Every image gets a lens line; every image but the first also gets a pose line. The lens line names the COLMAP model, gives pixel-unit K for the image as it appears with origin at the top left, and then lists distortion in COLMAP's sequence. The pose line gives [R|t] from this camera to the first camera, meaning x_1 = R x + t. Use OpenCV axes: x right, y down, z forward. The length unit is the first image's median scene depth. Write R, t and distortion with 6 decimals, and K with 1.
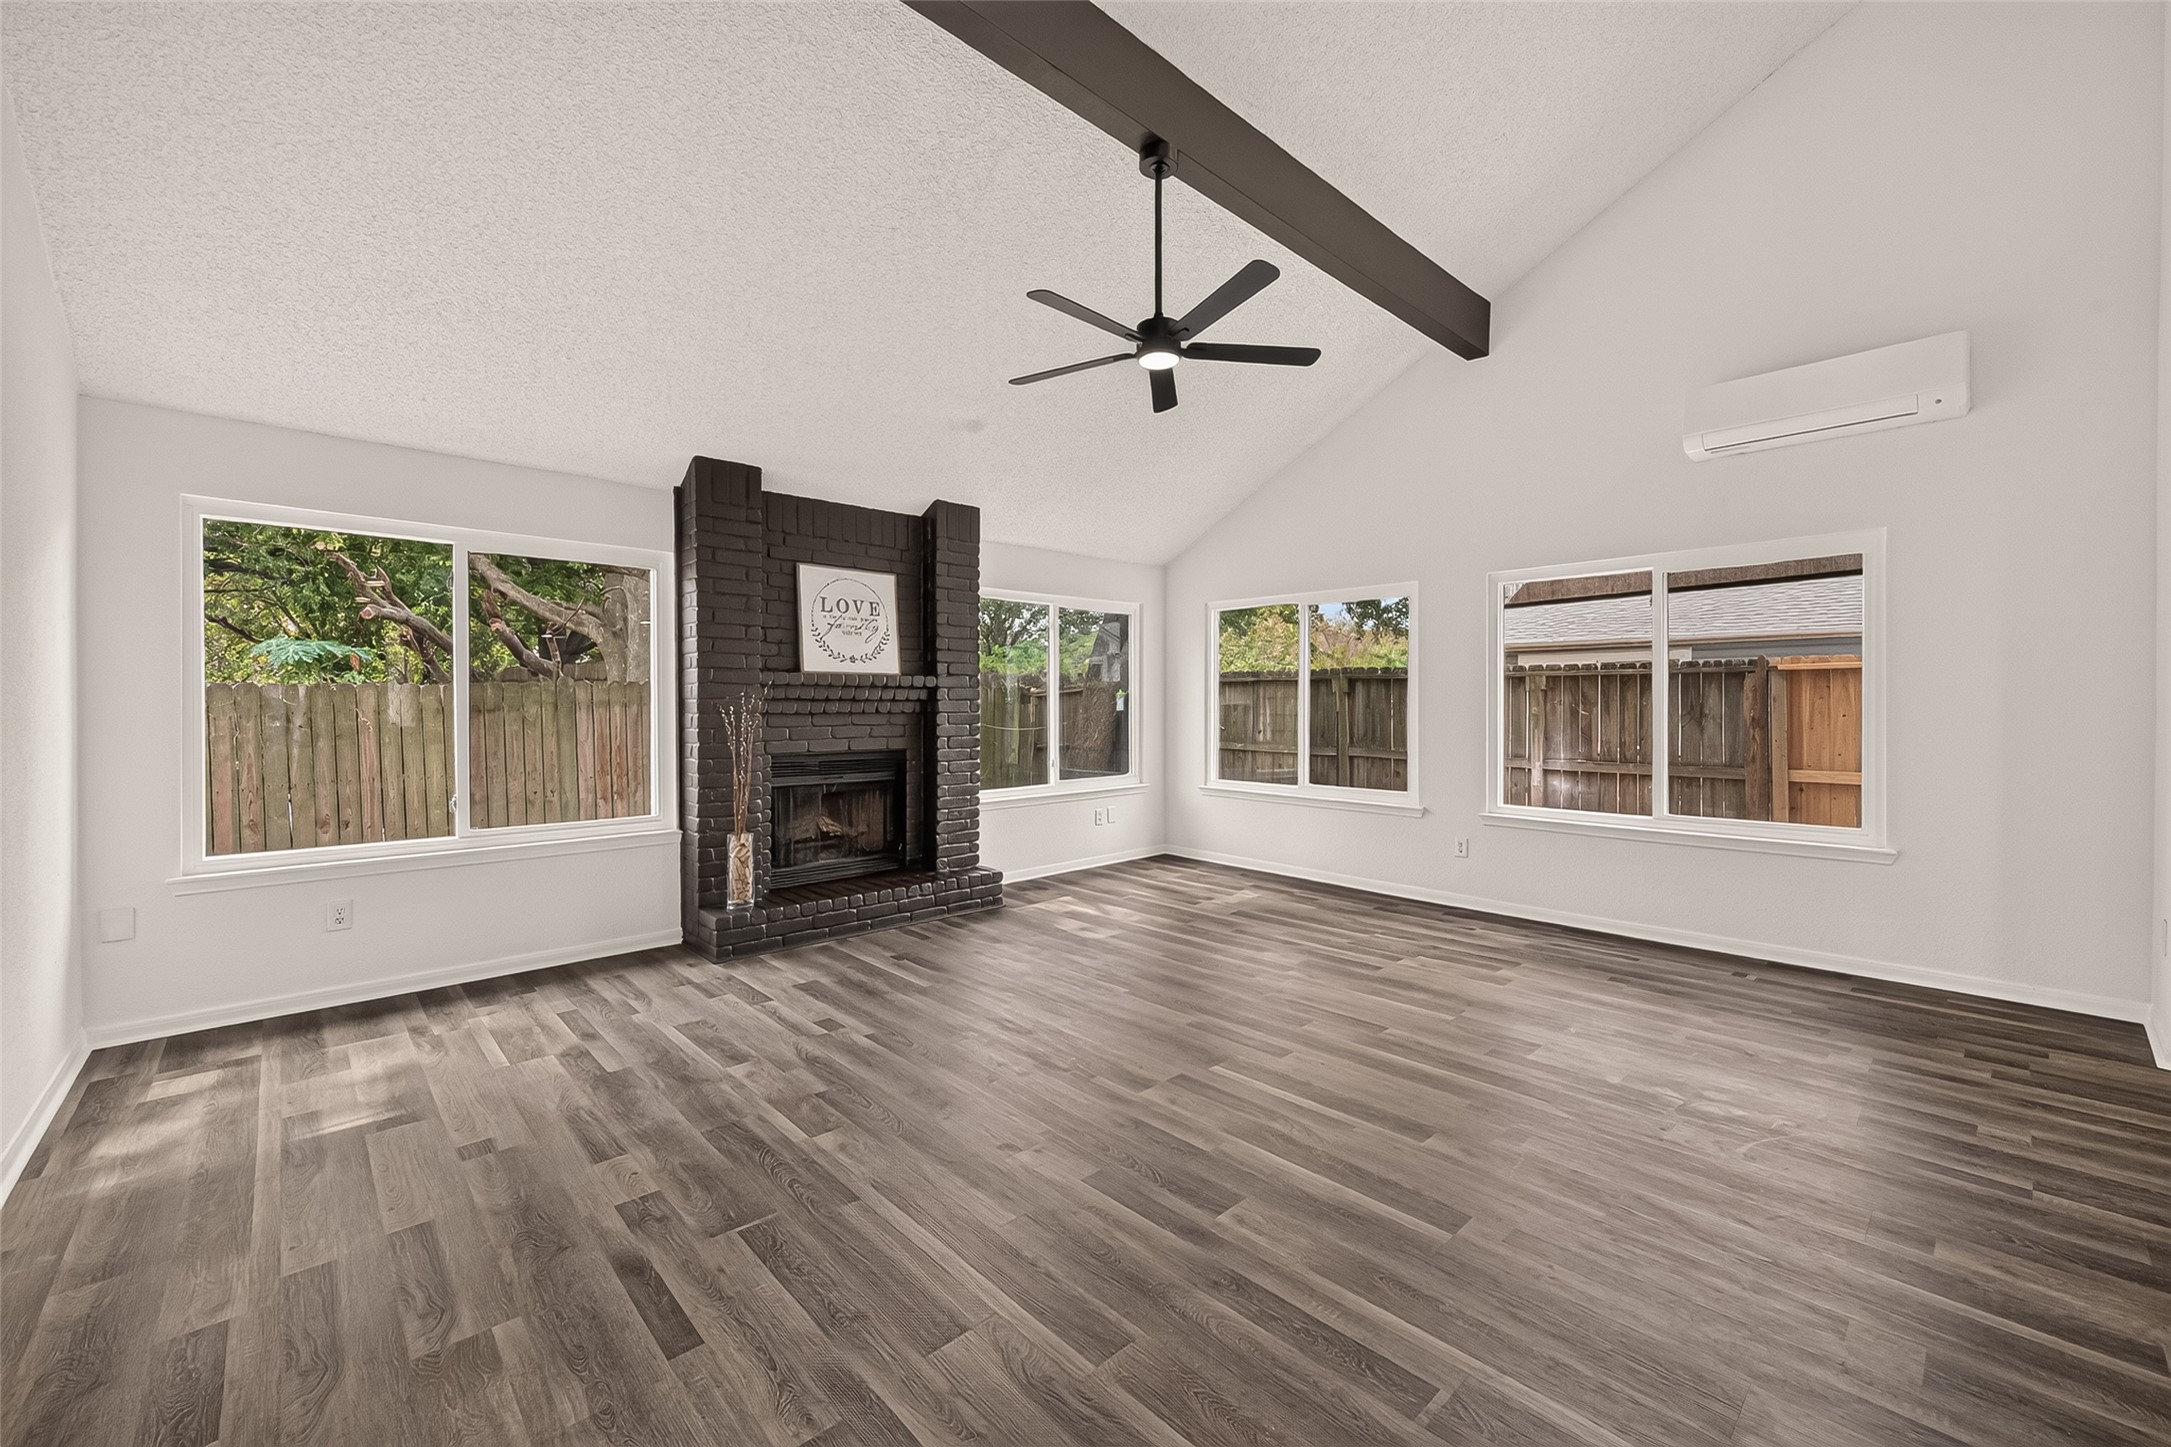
lens RADIAL K [[859.4, 0, 1084.0], [0, 859.4, 716.9], [0, 0, 1]] dist [0.011053, -0.000045]
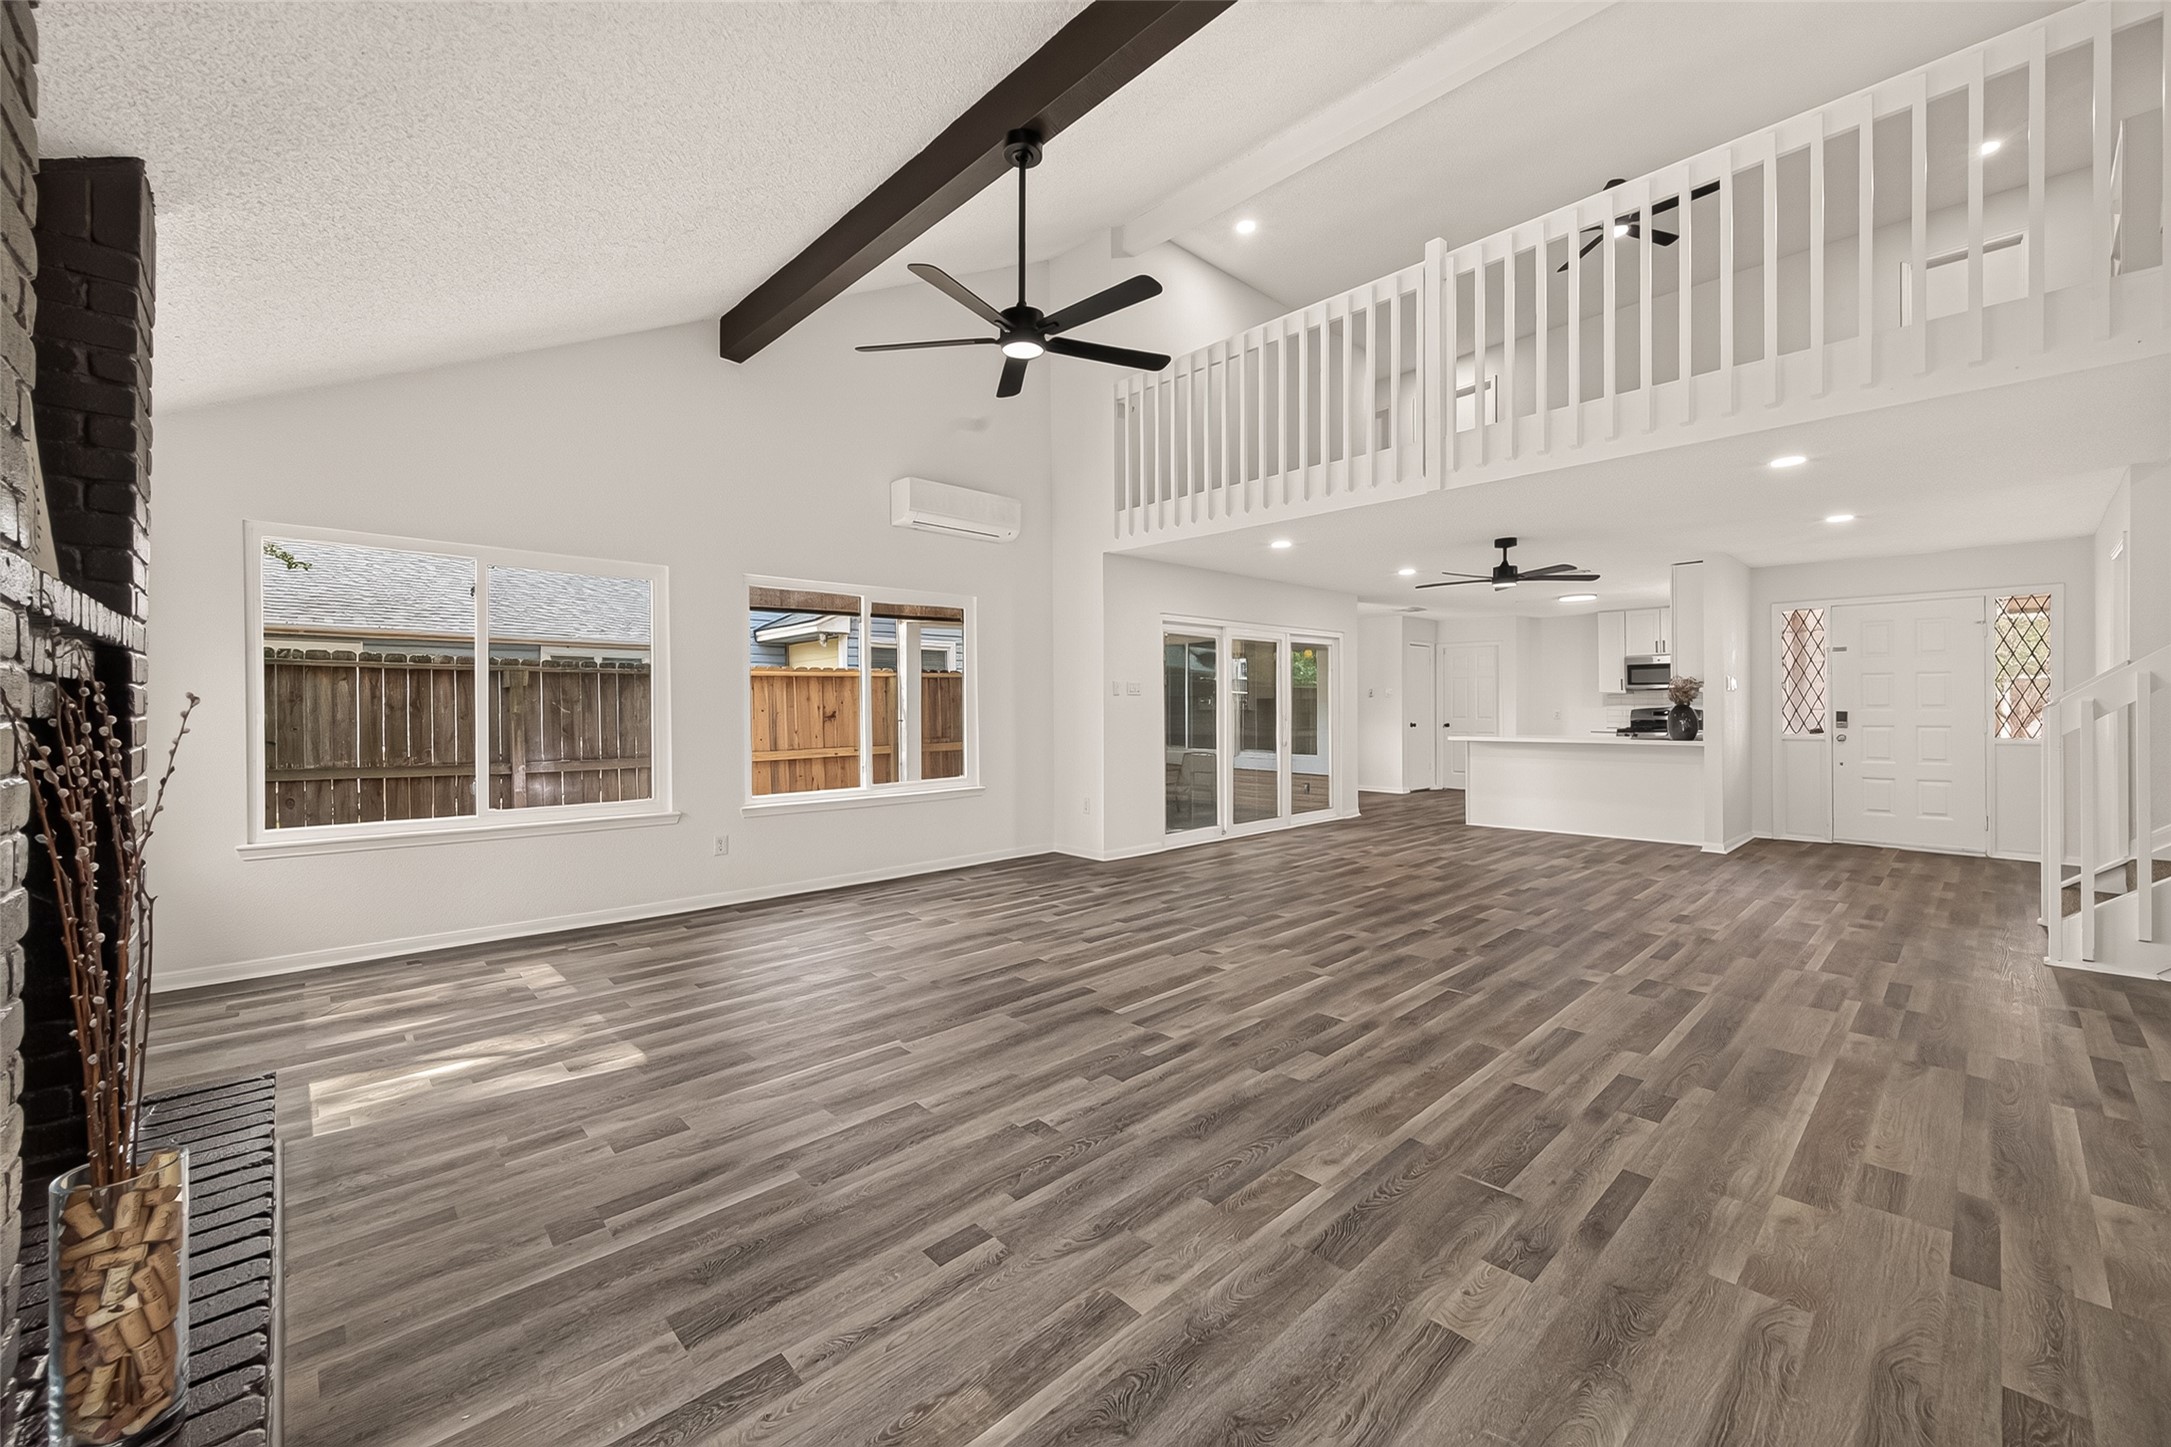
lens RADIAL K [[859.4, 0, 1099.4], [0, 859.4, 708.1], [0, 0, 1]] dist [0.011053, -0.000045]
pose [[-0.016946, -0.003701, 0.999850, -0.956110], [0.015026, 0.999879, 0.003955, -0.005399], [-0.999743, 0.015091, -0.016888, 0.988934]]
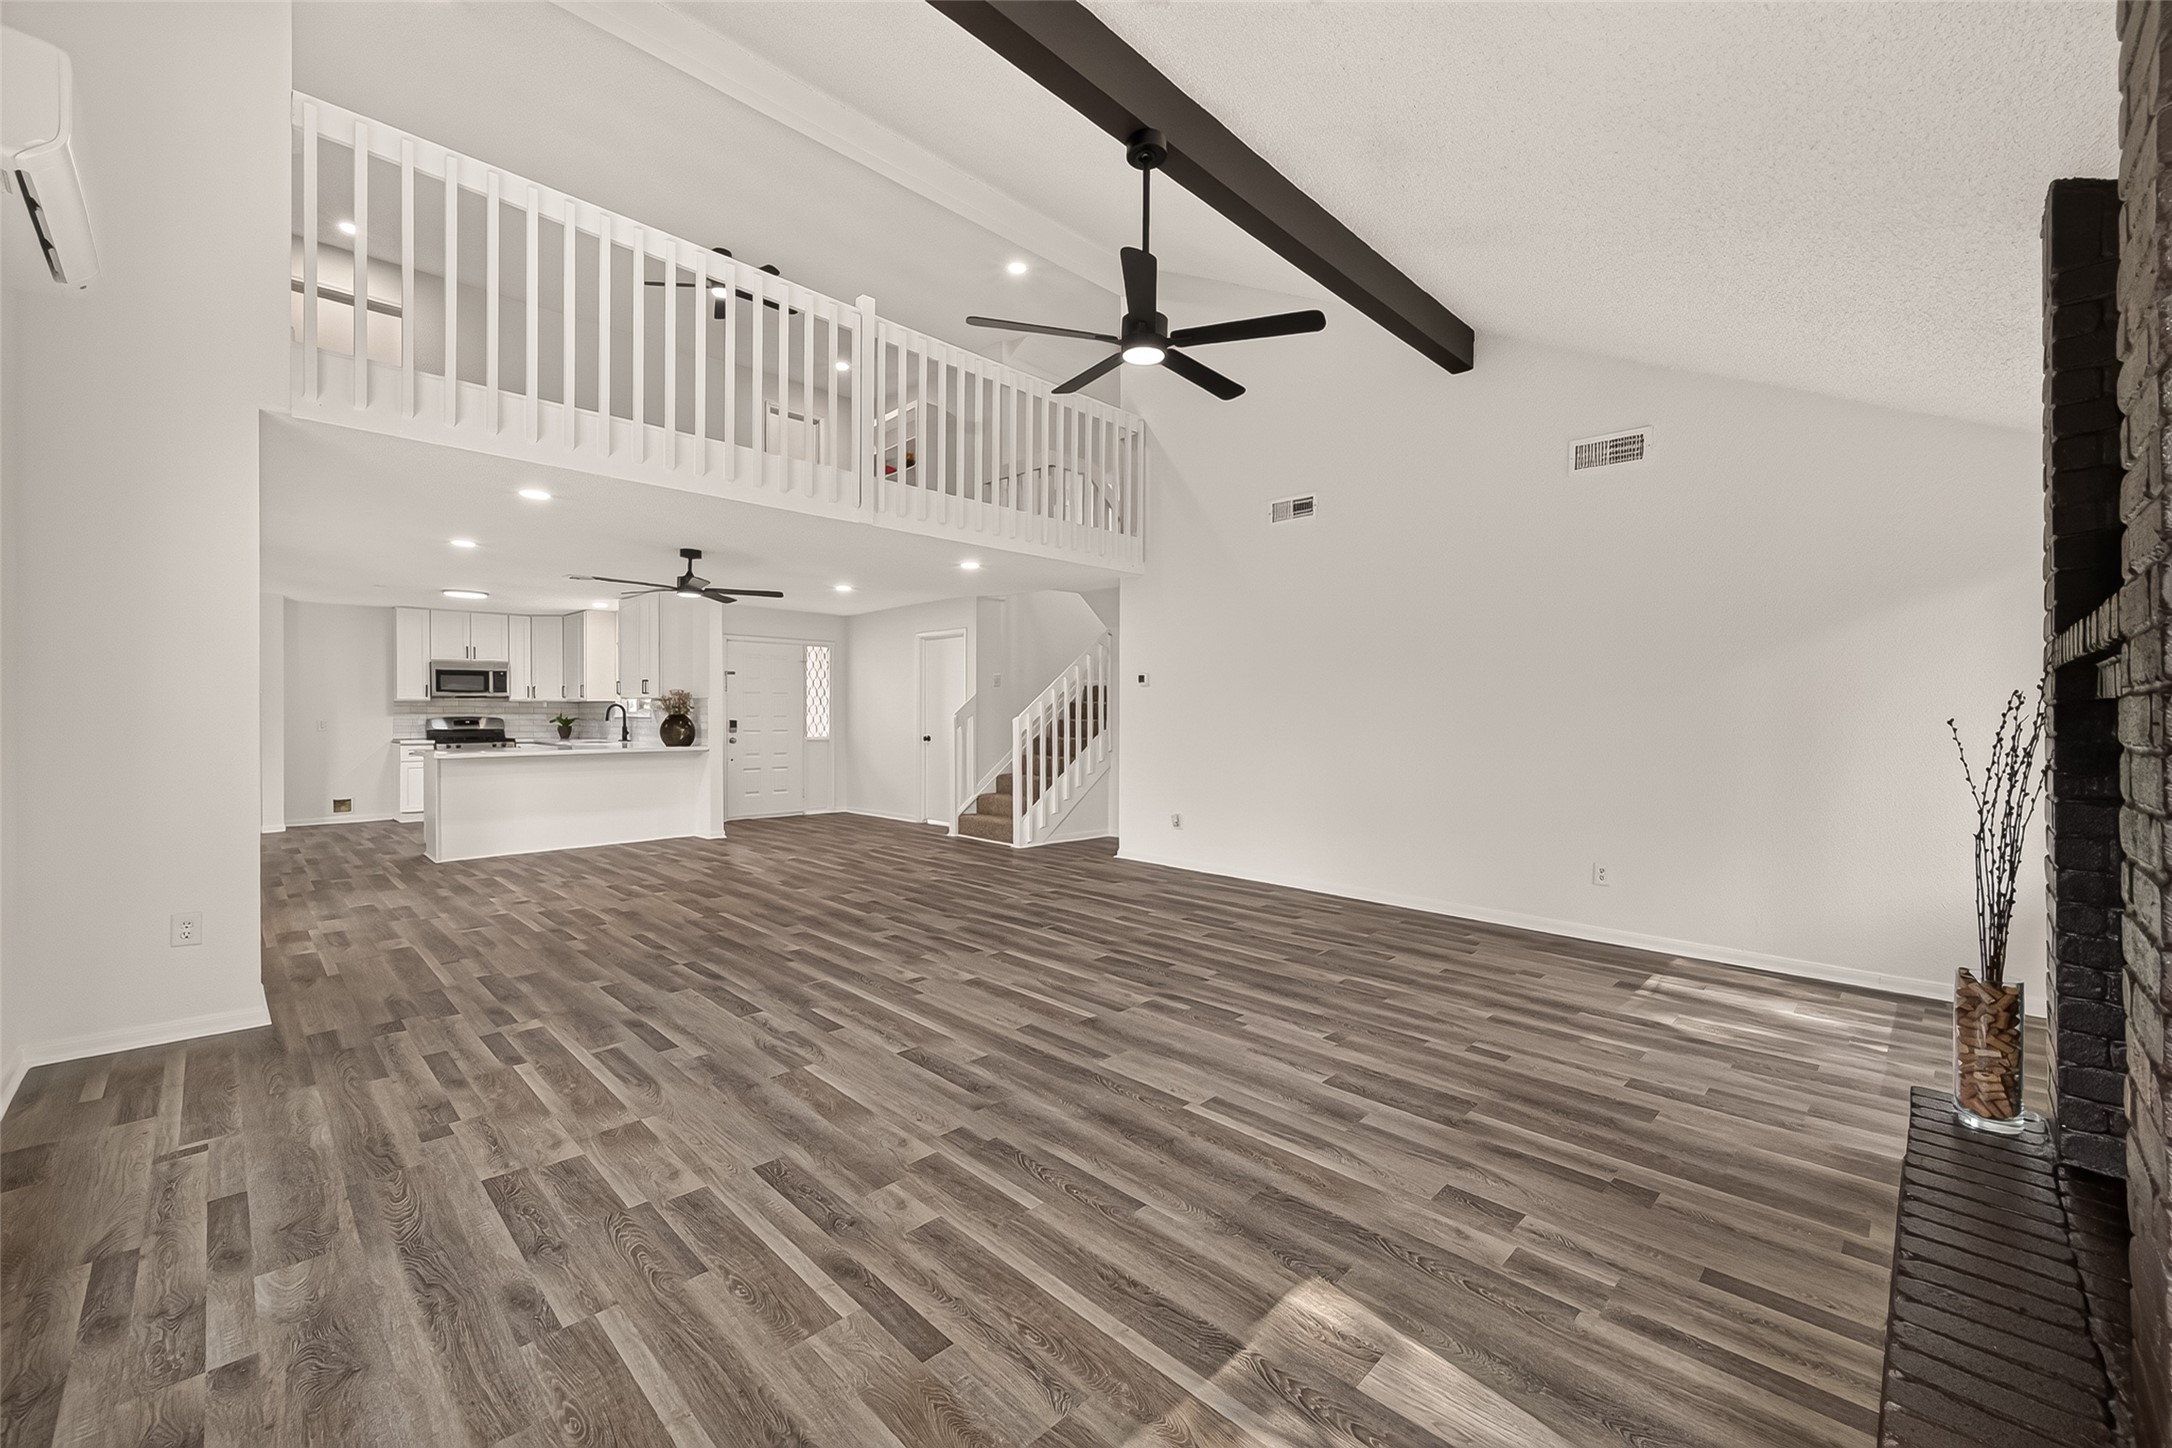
lens RADIAL K [[859.8, 0, 1096.6], [0, 859.8, 717.7], [0, 0, 1]] dist [0.011053, -0.000045]
pose [[-0.998412, -0.005049, -0.056114, 0.202834], [-0.005963, 0.999852, 0.016117, -0.023858], [0.056024, 0.016426, -0.998294, 2.080898]]
